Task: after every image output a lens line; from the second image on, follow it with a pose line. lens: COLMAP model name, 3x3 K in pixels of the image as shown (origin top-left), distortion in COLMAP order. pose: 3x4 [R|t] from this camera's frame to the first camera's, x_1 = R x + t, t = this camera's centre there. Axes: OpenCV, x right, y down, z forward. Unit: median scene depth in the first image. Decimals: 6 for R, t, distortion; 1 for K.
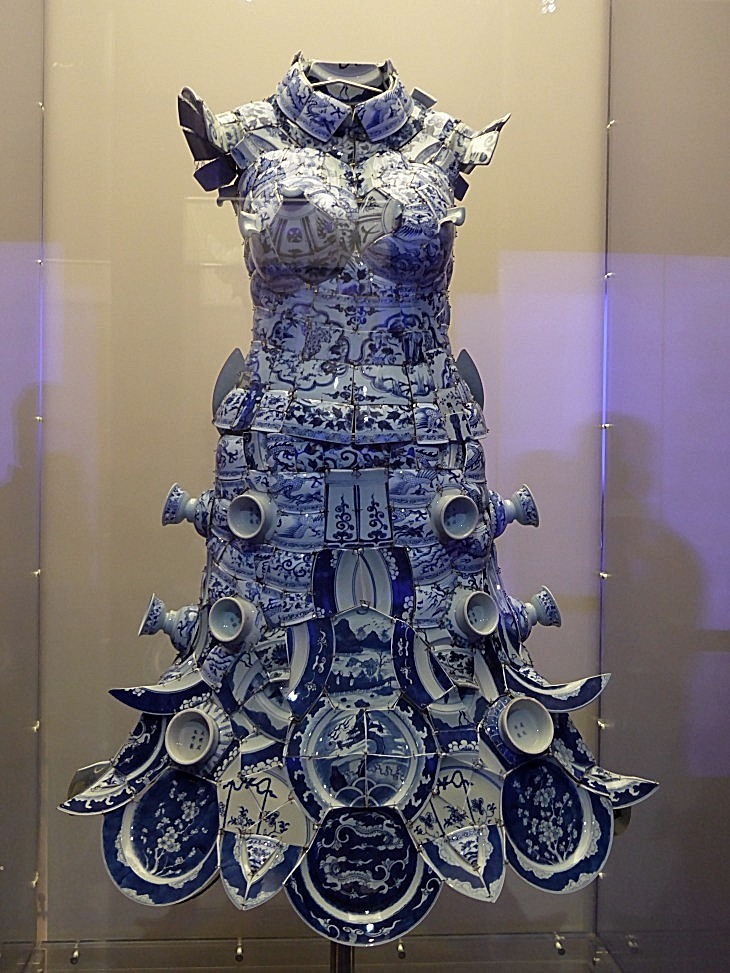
lens RADIAL K [[1305.5, 0, 364.9], [0, 1305.5, 485.4], [0, 0, 1]] dist [0.013868, 0.000000]
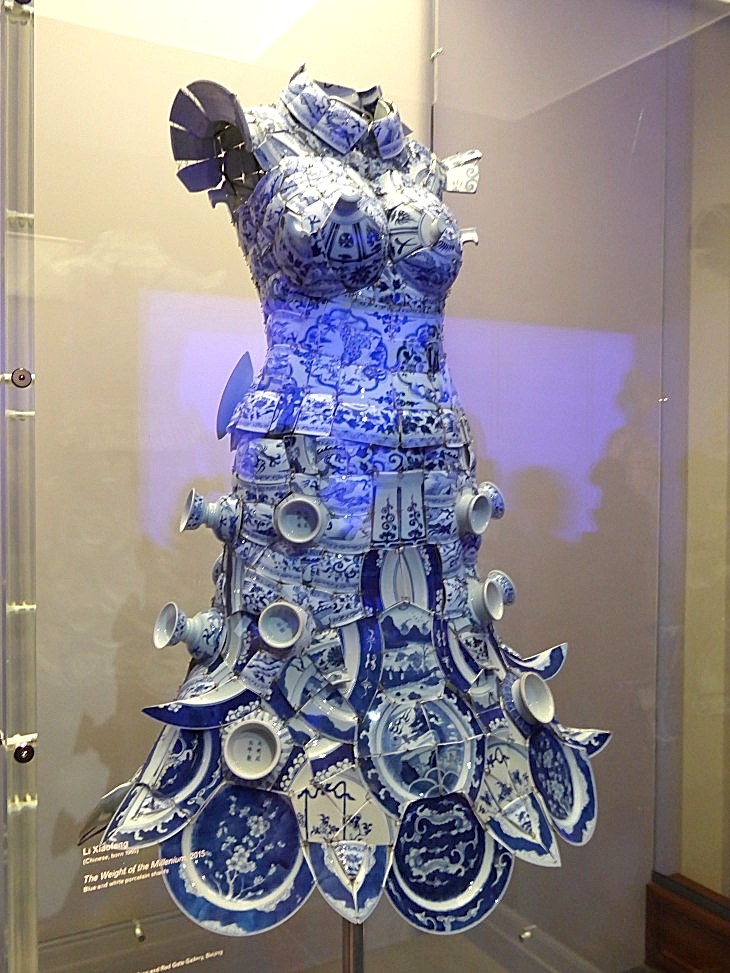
lens RADIAL K [[960.7, 0, 365.0], [0, 960.7, 486.0], [0, 0, 1]] dist [0.010831, 0.000000]
pose [[0.904212, -0.020187, 0.426606, -0.357229], [0.015300, 0.999772, 0.014881, -0.012600], [-0.426810, -0.006928, 0.904315, 0.317448]]
